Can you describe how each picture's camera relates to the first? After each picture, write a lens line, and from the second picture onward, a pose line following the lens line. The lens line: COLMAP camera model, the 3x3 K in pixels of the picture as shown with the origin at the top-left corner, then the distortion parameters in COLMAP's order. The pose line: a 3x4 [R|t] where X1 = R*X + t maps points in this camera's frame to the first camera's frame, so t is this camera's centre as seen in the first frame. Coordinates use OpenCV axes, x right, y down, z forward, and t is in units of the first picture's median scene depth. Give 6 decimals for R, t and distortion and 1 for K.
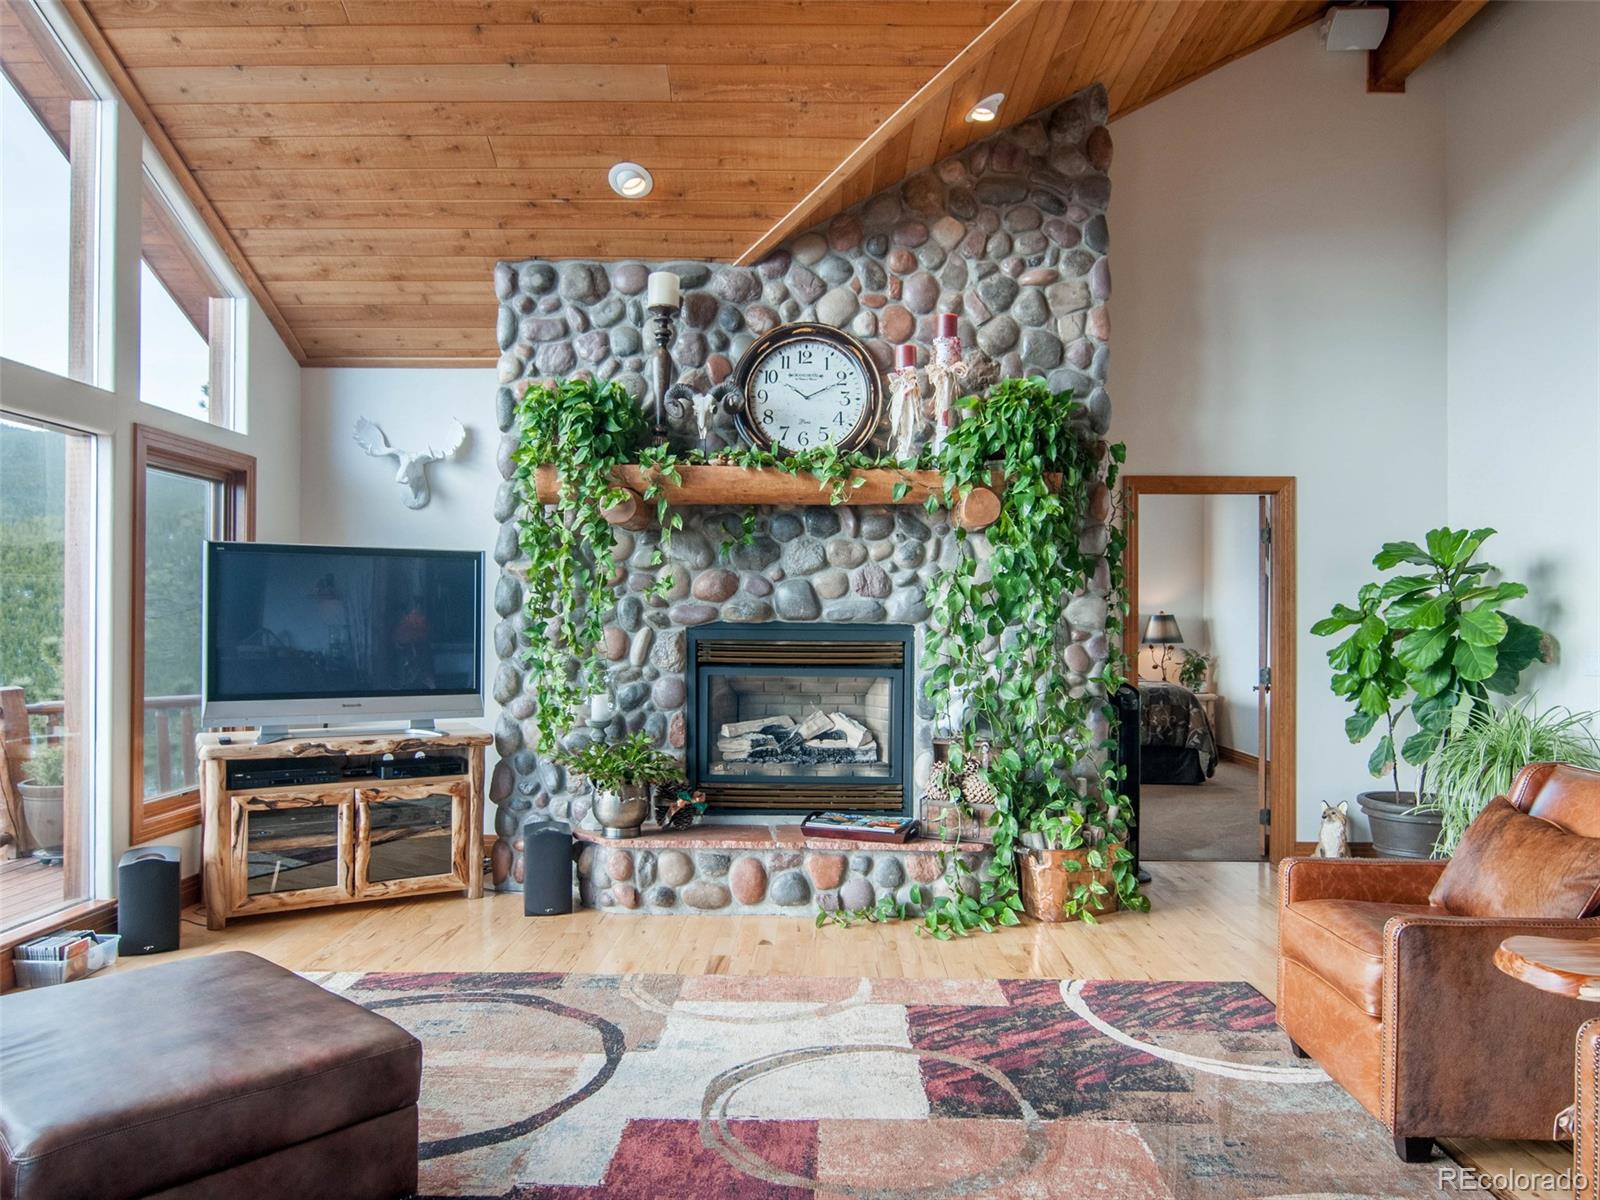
lens RADIAL K [[1099.0, 0, 800.0], [0, 1099.0, 600.0], [0, 0, 1]] dist [0.011407, 0.002397]
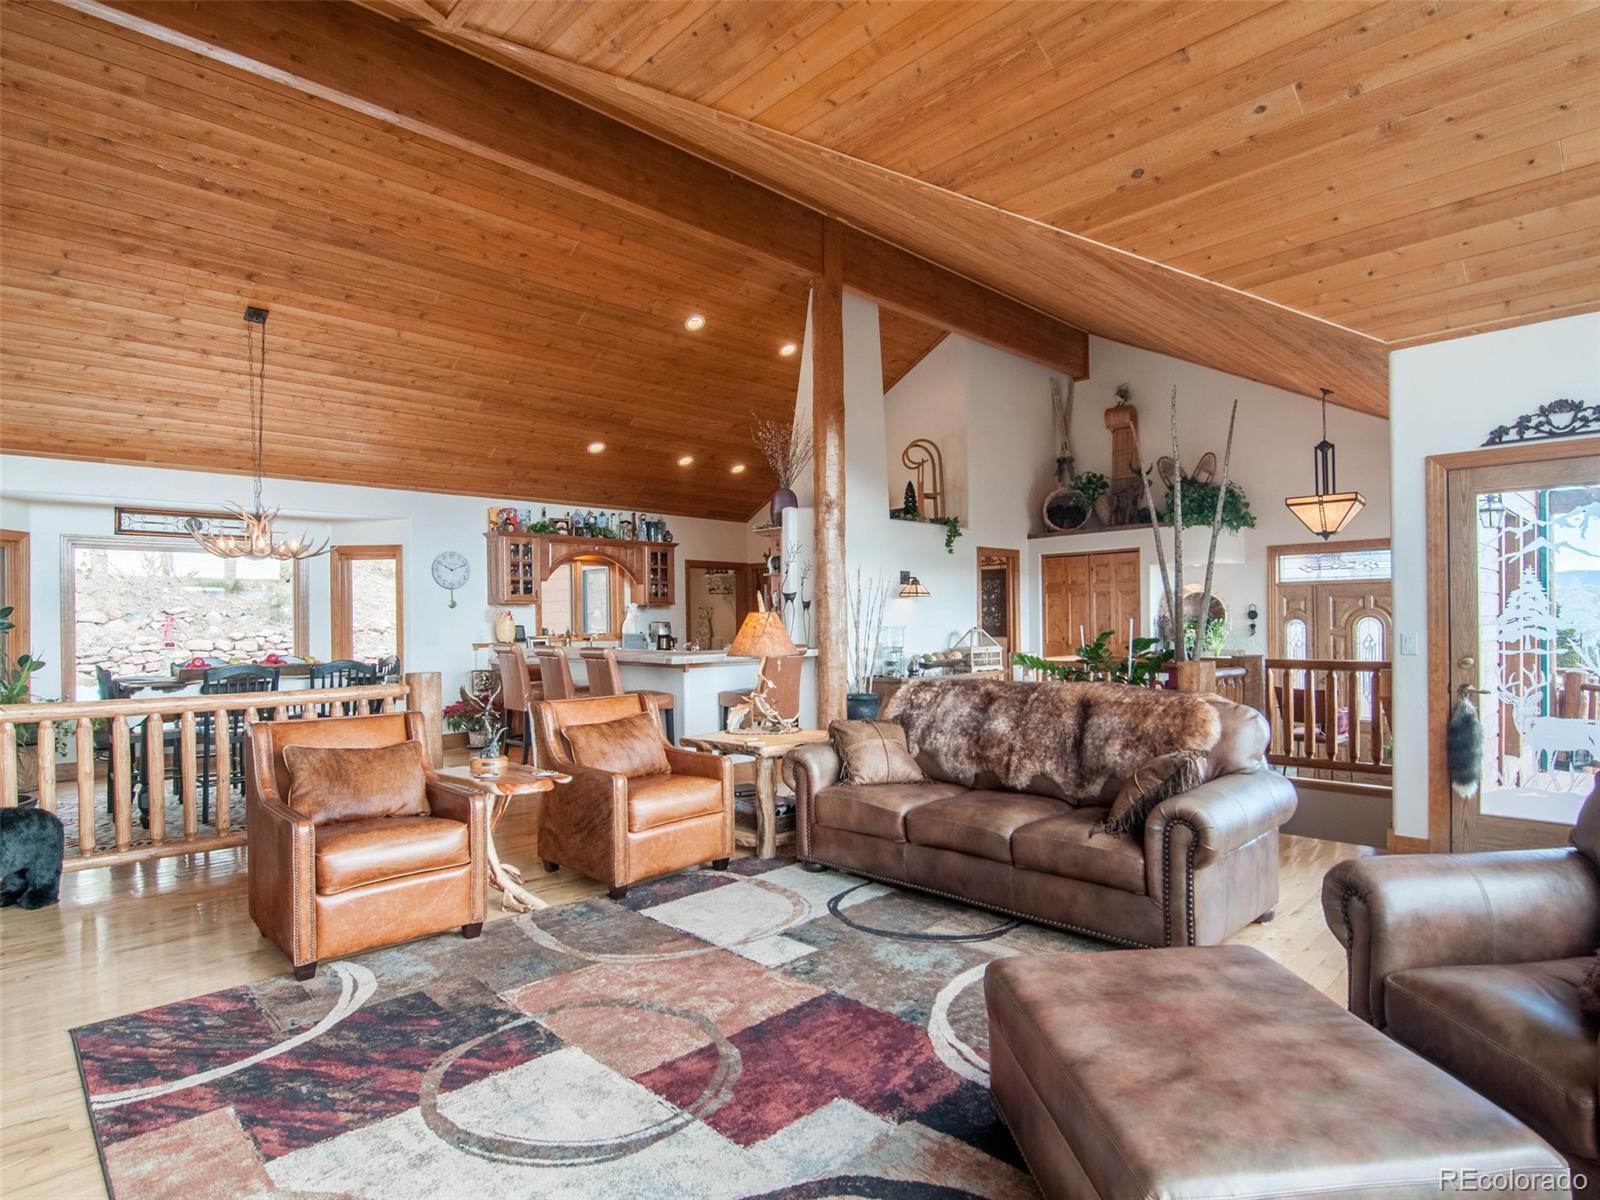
lens RADIAL K [[858.3, 0, 808.3], [0, 858.3, 618.5], [0, 0, 1]] dist [-0.003848, -0.014526]
pose [[-0.715311, 0.008366, 0.698756, -0.384716], [-0.001126, 0.999913, -0.013125, 0.014408], [-0.698805, -0.010175, -0.715239, 0.809431]]
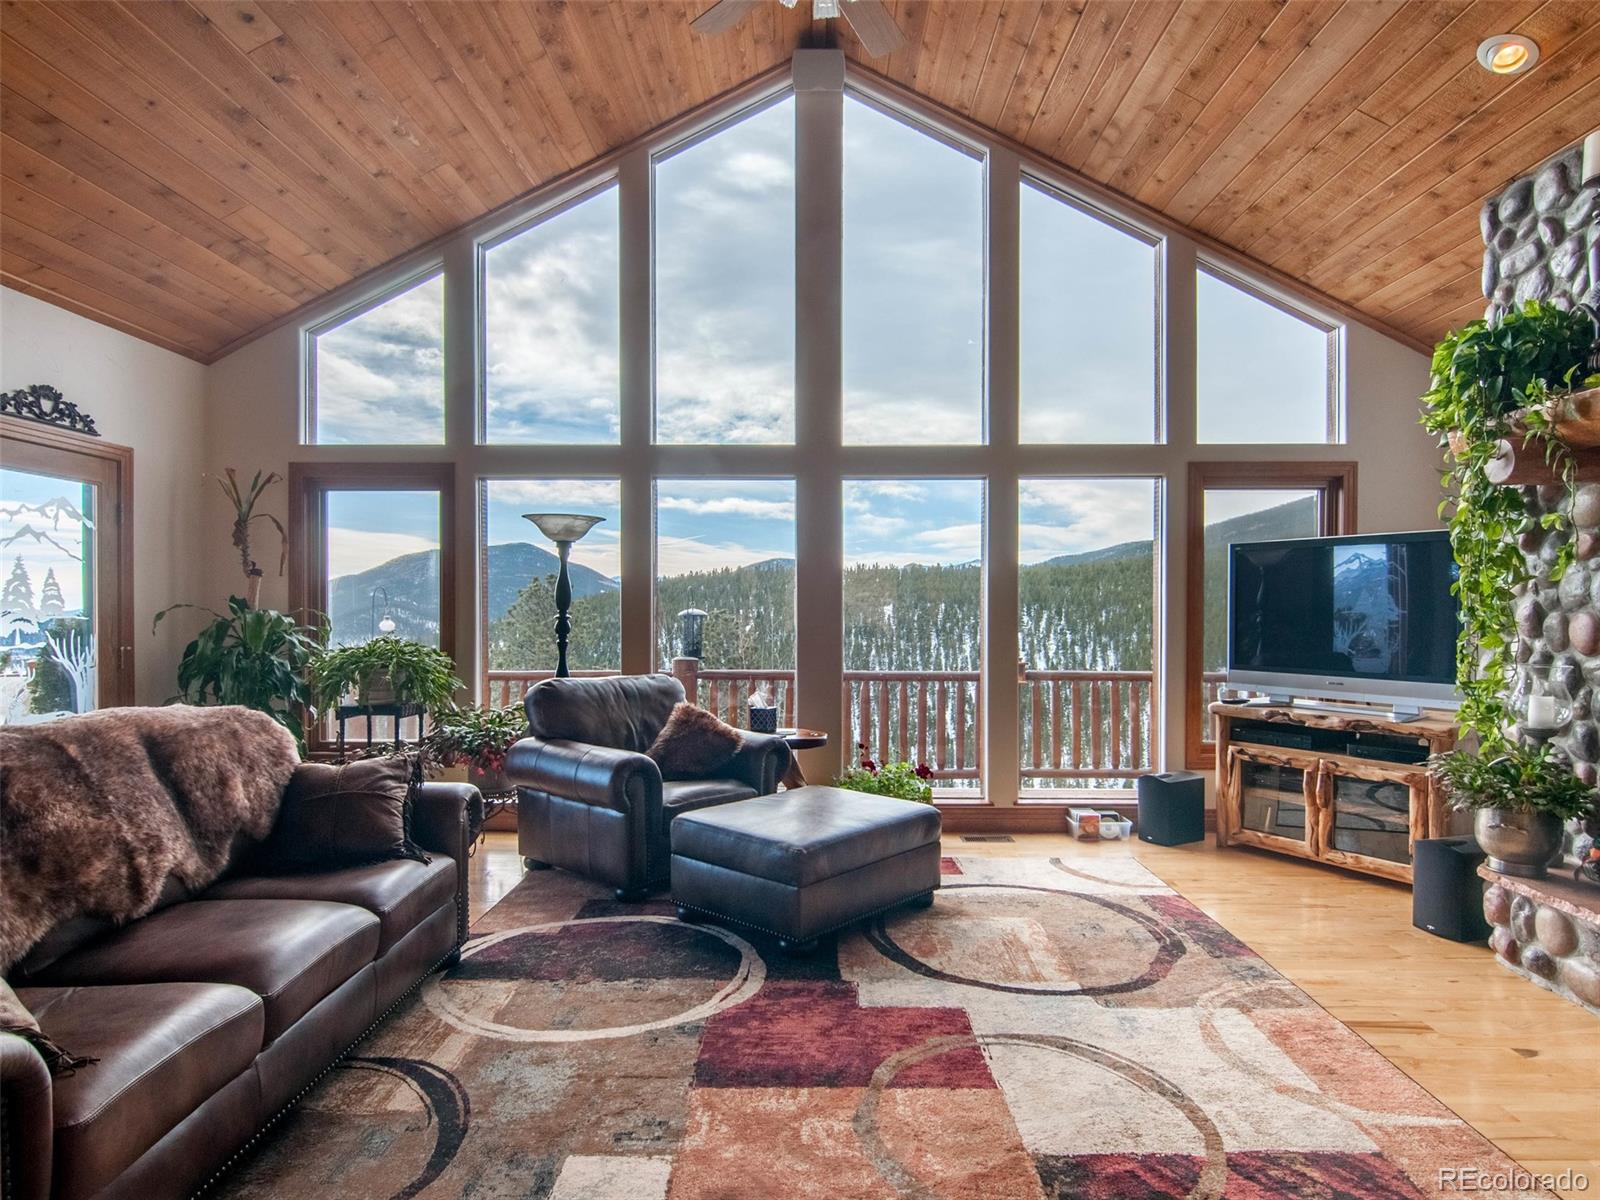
lens RADIAL K [[921.1, 0, 805.8], [0, 921.1, 616.9], [0, 0, 1]] dist [0.005217, -0.016182]
pose [[0.009320, 0.008770, -0.999918, 0.471095], [0.016075, 0.999831, 0.008919, 0.012555], [0.999827, -0.016157, 0.009177, 0.446611]]
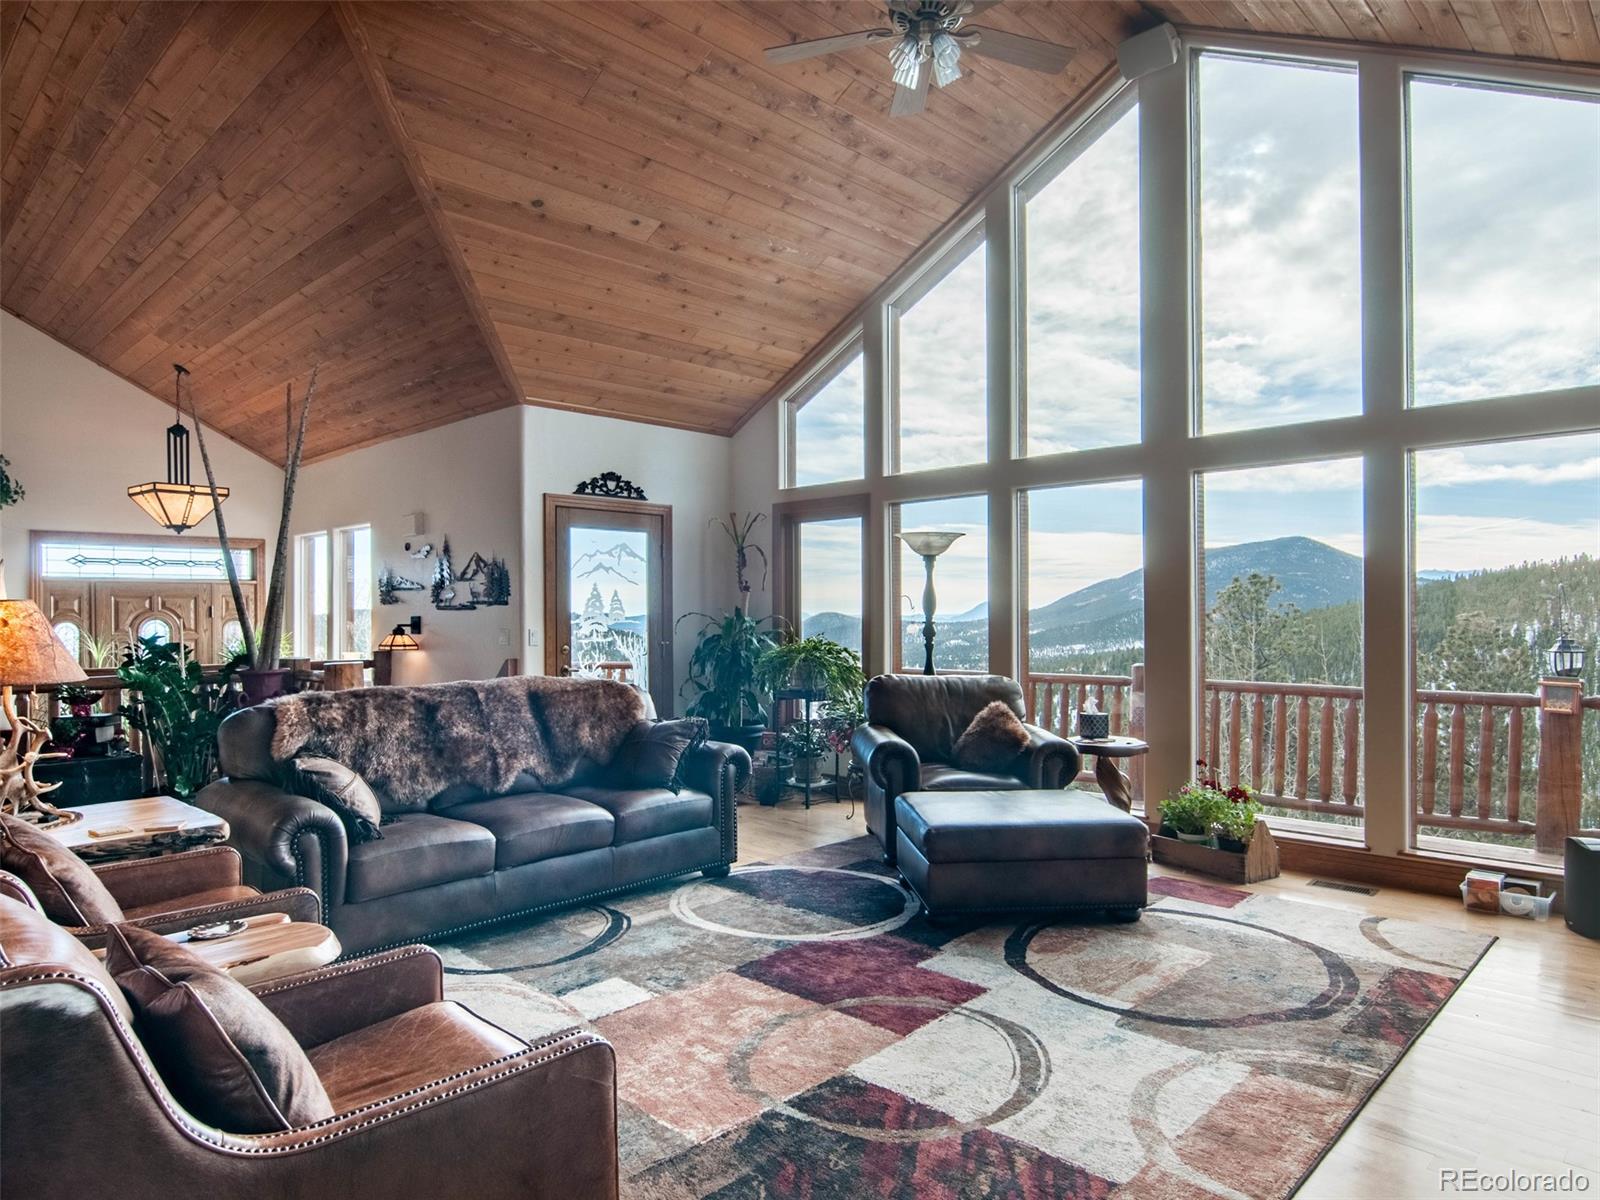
lens RADIAL K [[990.3, 0, 807.1], [0, 990.3, 614.9], [0, 0, 1]] dist [0.007809, -0.026330]
pose [[-0.681110, 0.004792, -0.732165, 0.463978], [0.018097, 0.999783, -0.010292, 0.018708], [0.731957, -0.020260, -0.681049, 0.896639]]
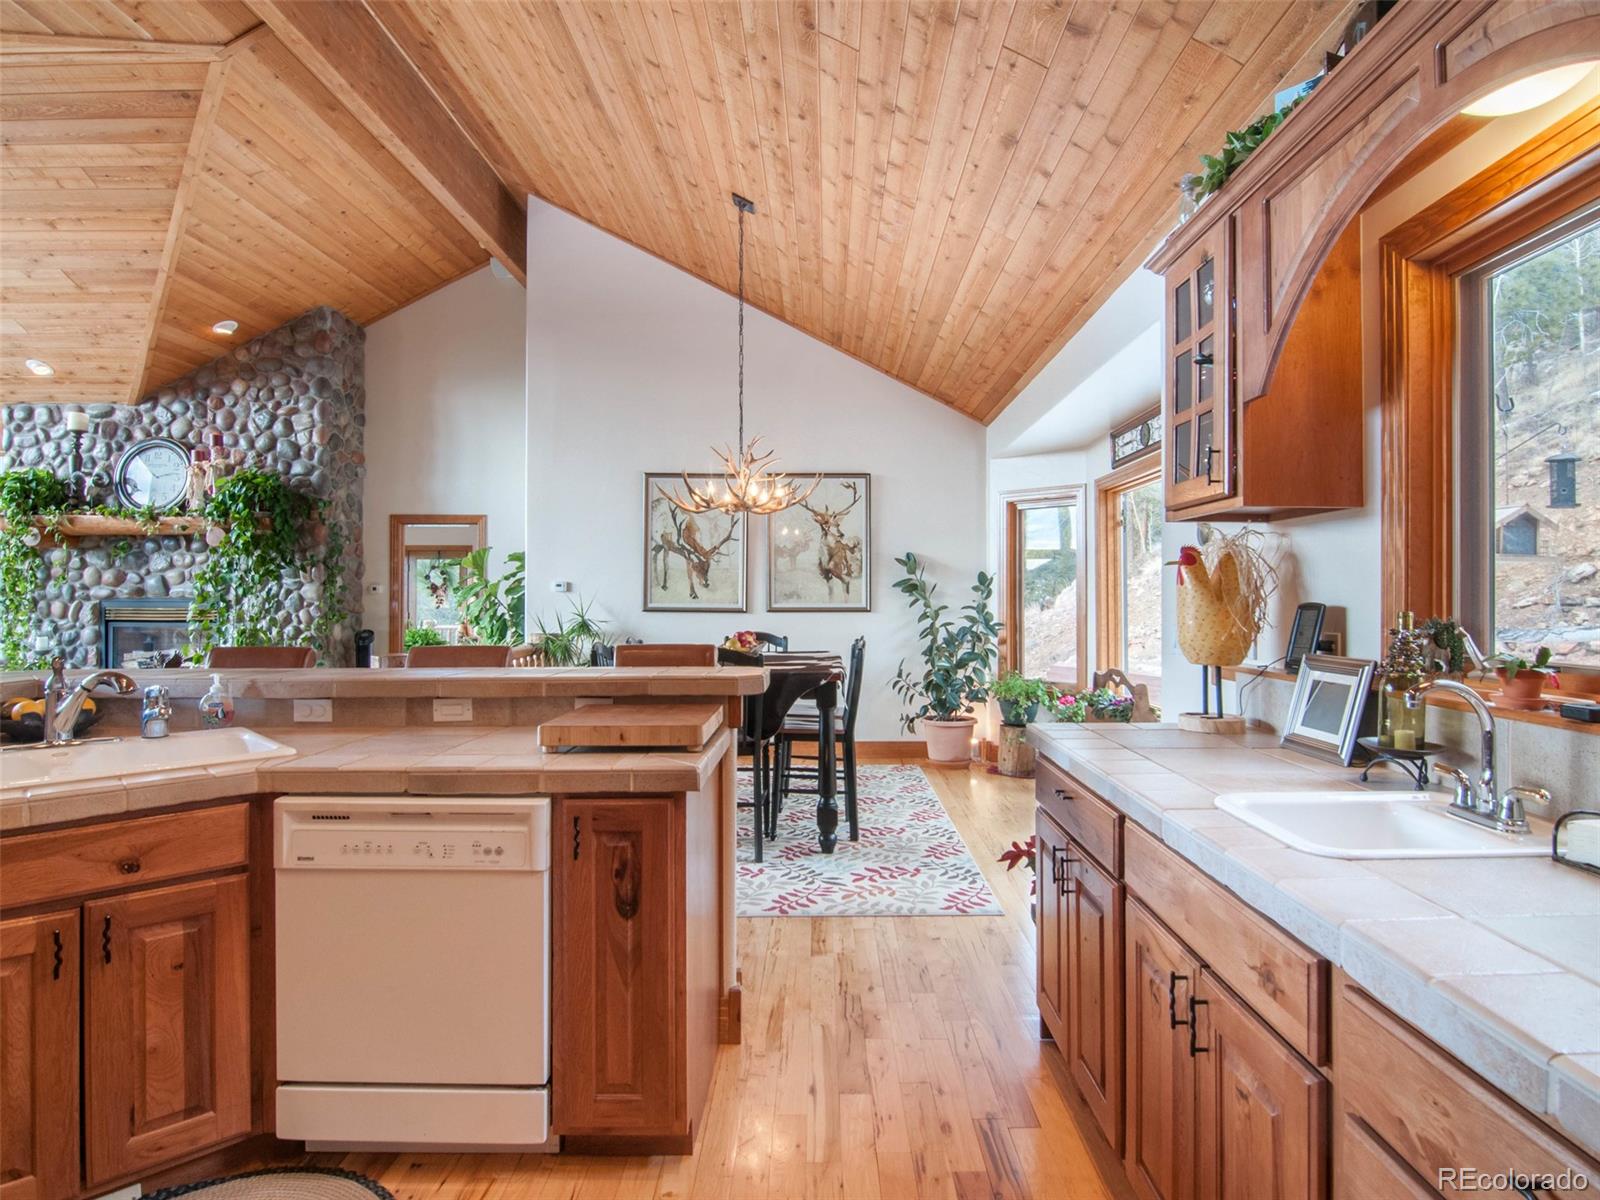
lens RADIAL K [[878.3, 0, 829.8], [0, 878.3, 584.7], [0, 0, 1]] dist [-0.002199, -0.013526]
pose [[0.999715, -0.006265, 0.023034, 1.097205], [0.006239, 0.999980, 0.001222, 0.003438], [-0.023041, -0.001077, 0.999734, -0.497387]]
